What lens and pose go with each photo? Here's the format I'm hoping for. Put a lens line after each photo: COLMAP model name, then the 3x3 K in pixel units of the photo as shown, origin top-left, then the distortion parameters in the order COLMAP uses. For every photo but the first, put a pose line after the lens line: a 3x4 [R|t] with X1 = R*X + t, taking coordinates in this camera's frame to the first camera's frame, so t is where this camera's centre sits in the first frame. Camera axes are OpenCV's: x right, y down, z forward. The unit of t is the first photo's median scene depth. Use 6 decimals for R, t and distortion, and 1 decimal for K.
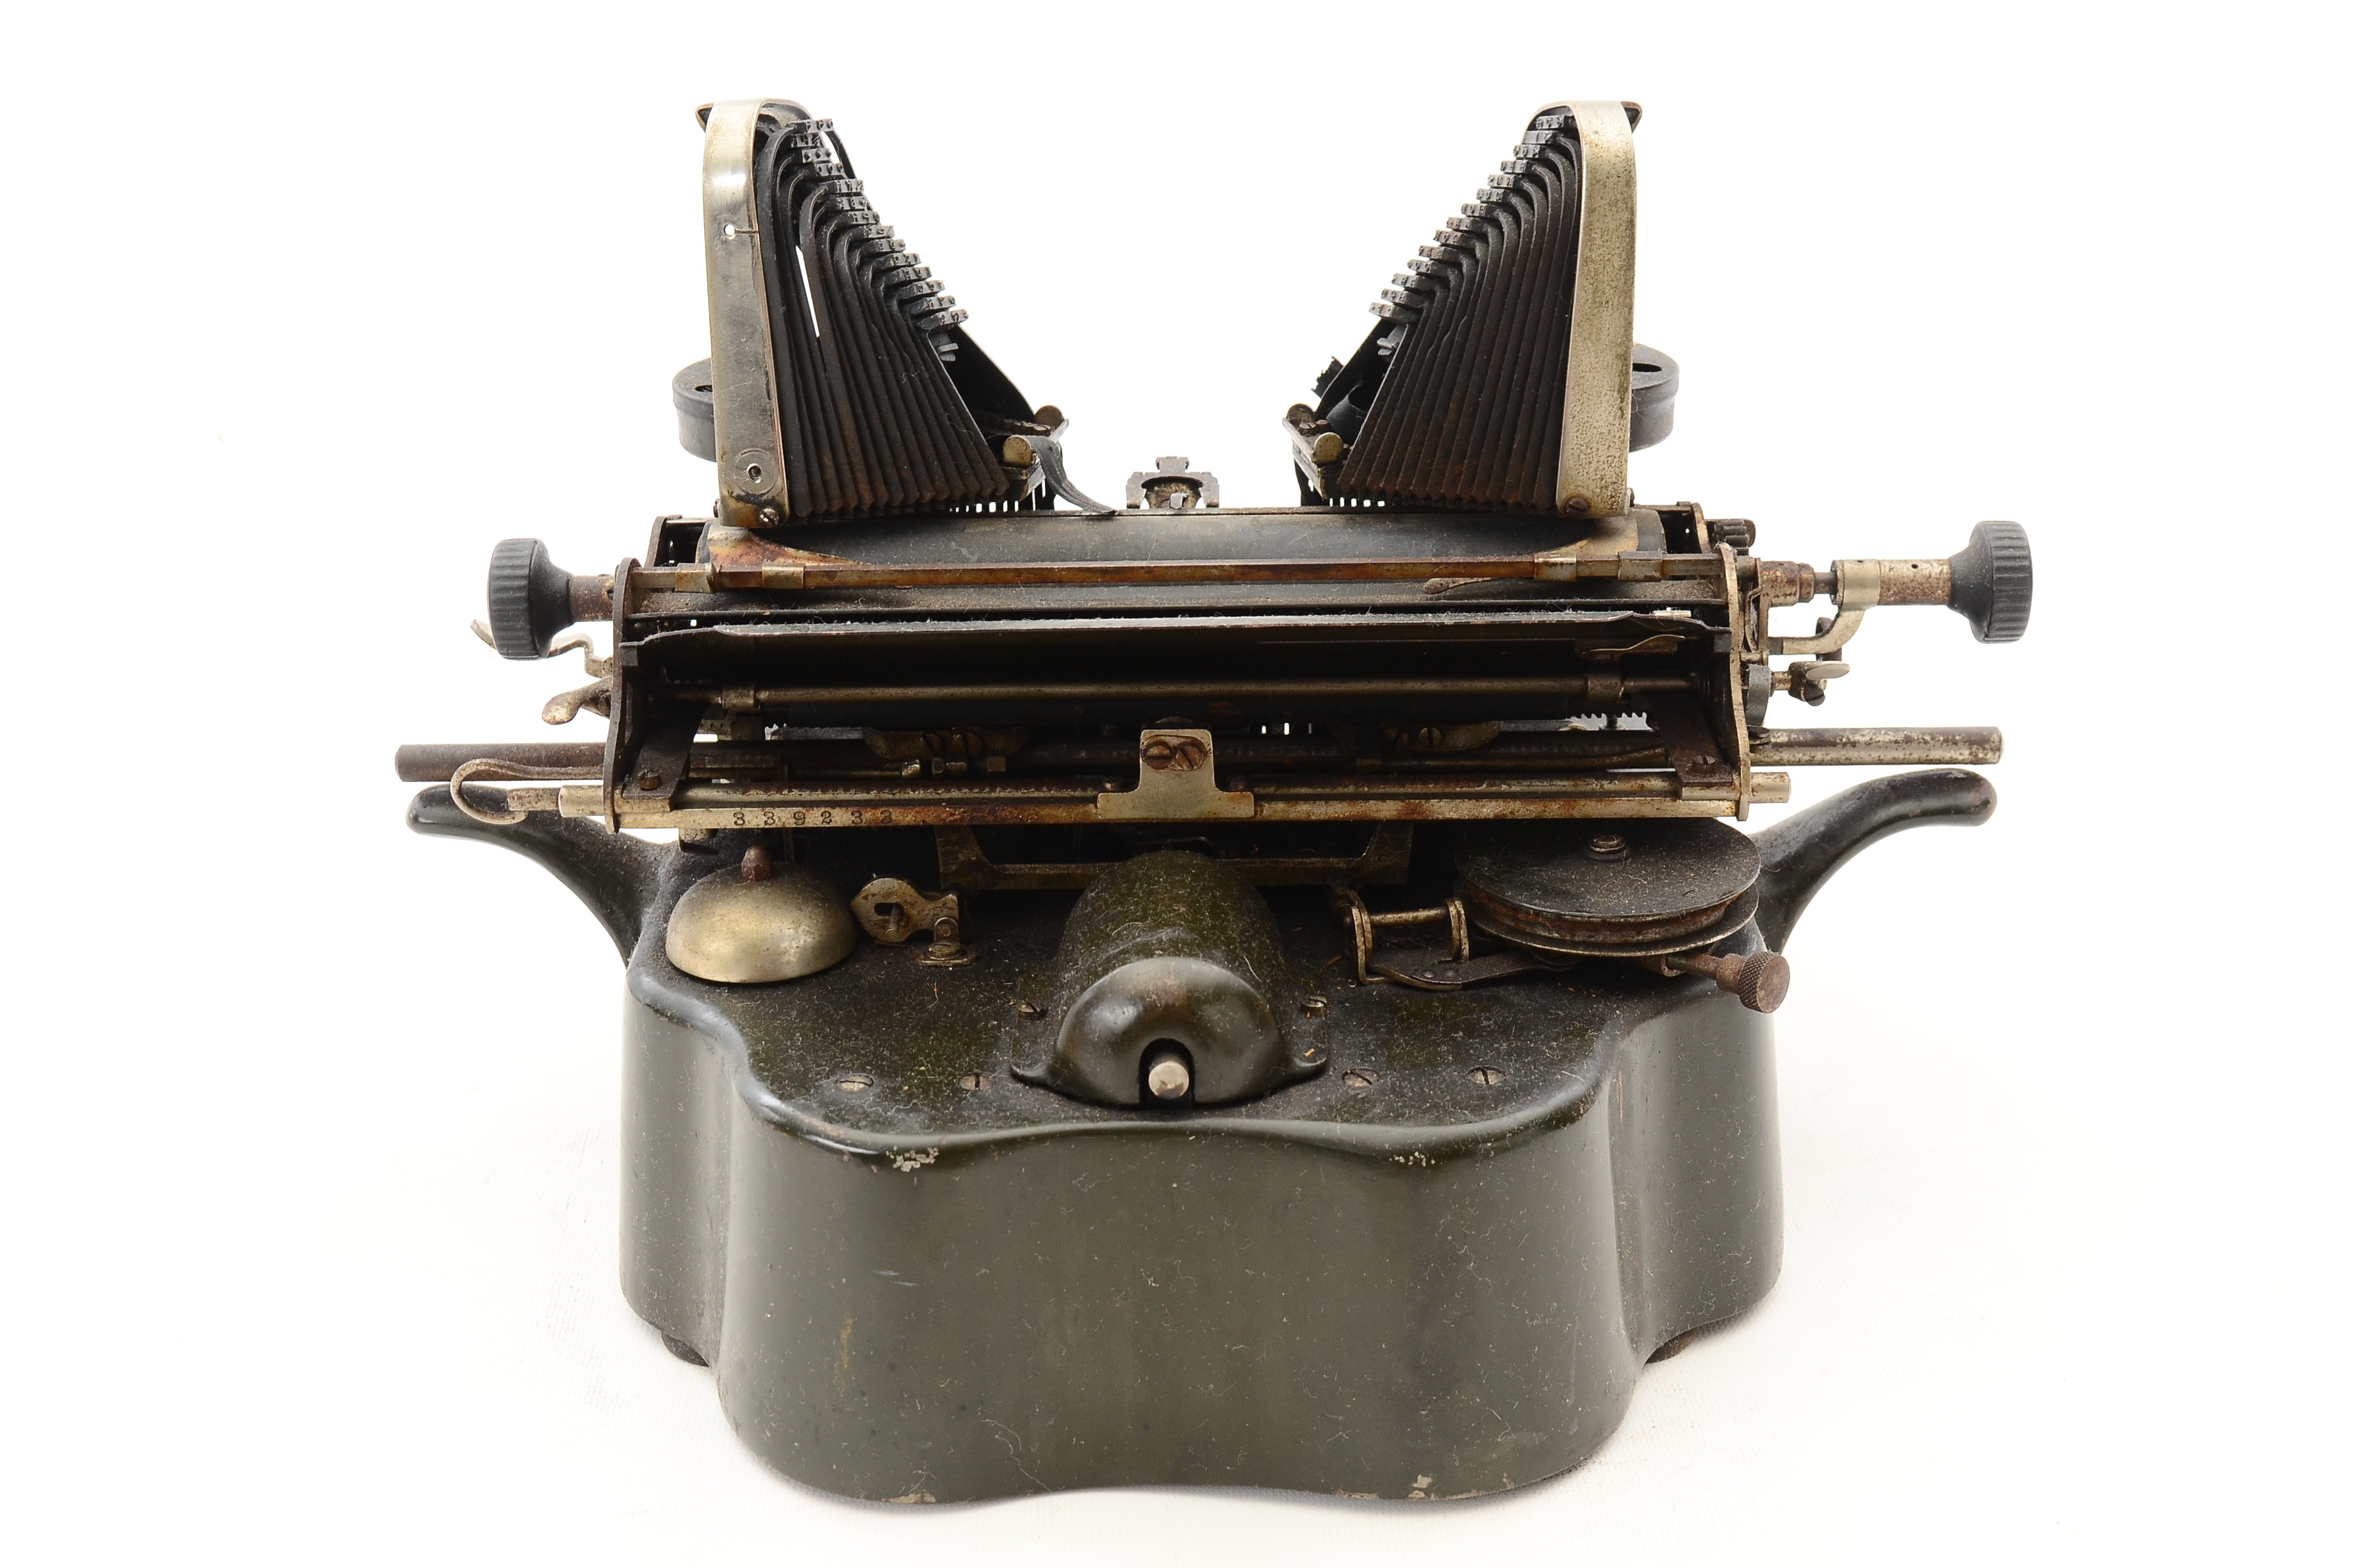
lens RADIAL K [[3492.0, 0, 1183.2], [0, 3492.0, 784.7], [0, 0, 1]] dist [-0.098097, 0.000000]
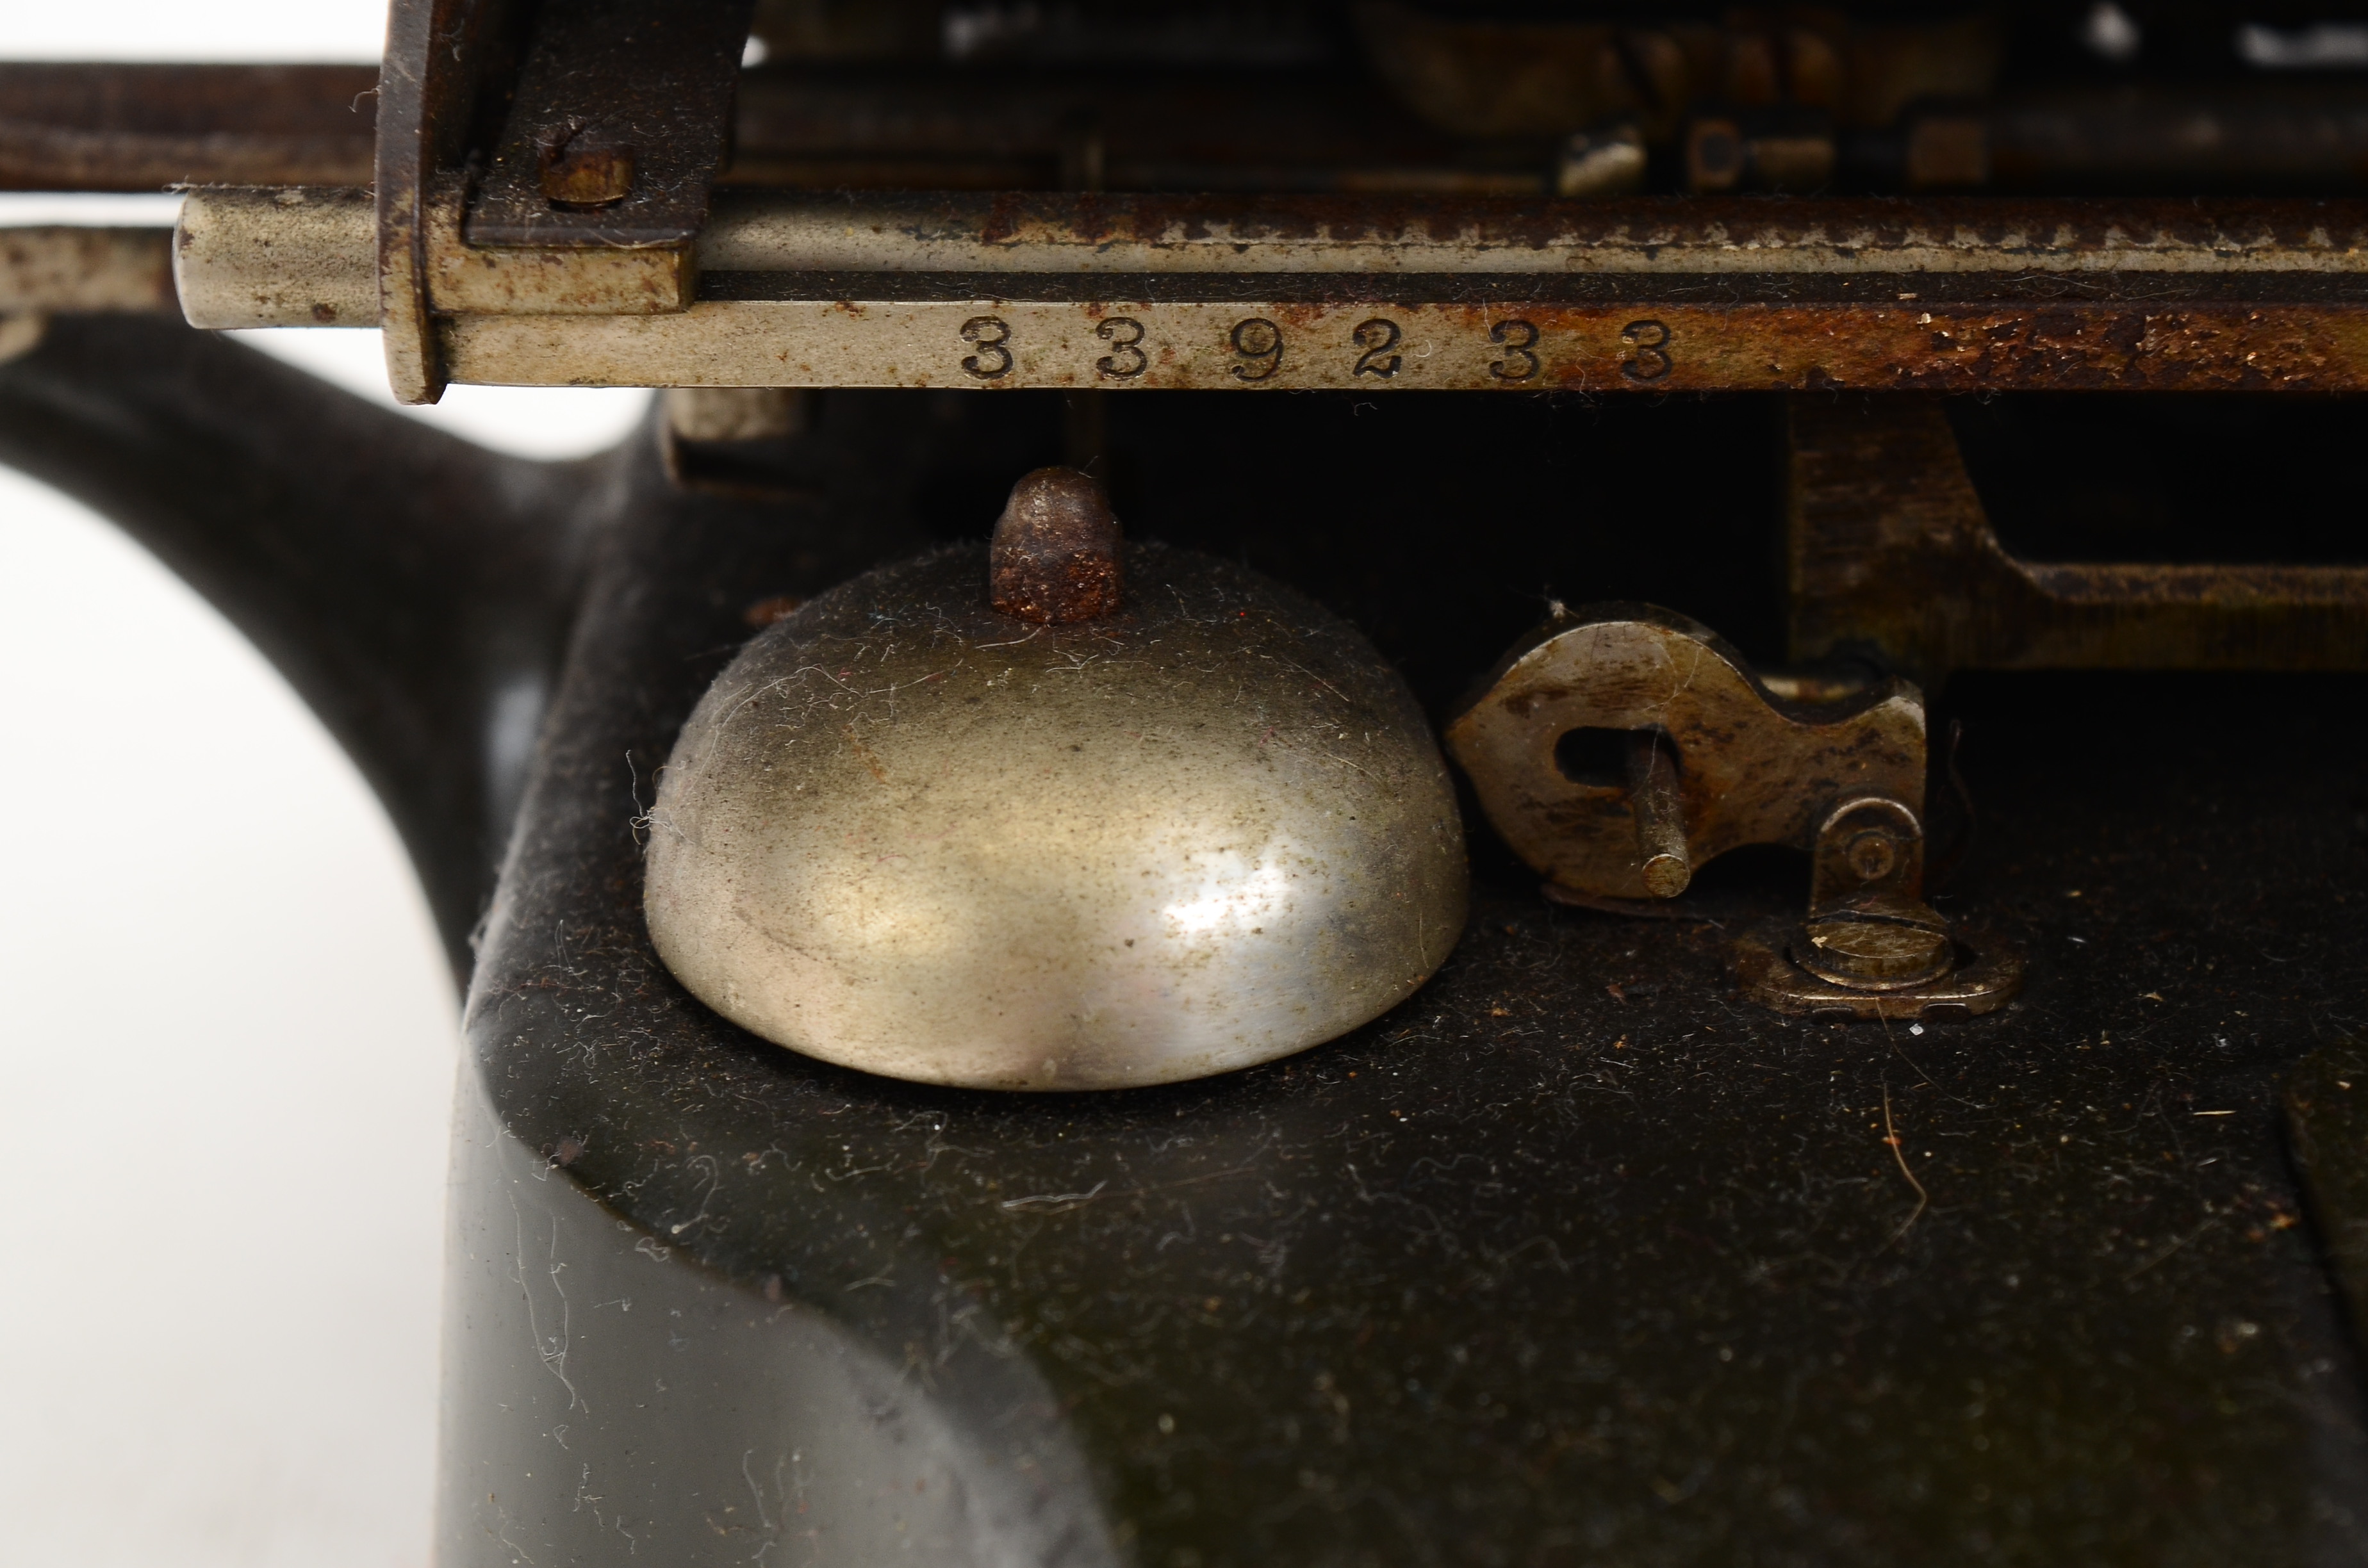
lens RADIAL K [[5326.4, 0, 1184.7], [0, 5326.4, 784.0], [0, 0, 1]] dist [0.053592, 0.000000]
pose [[0.999801, 0.016306, 0.011496, -0.117410], [-0.017161, 0.996753, 0.078671, 0.010531], [-0.010176, -0.078853, 0.996834, 0.652279]]
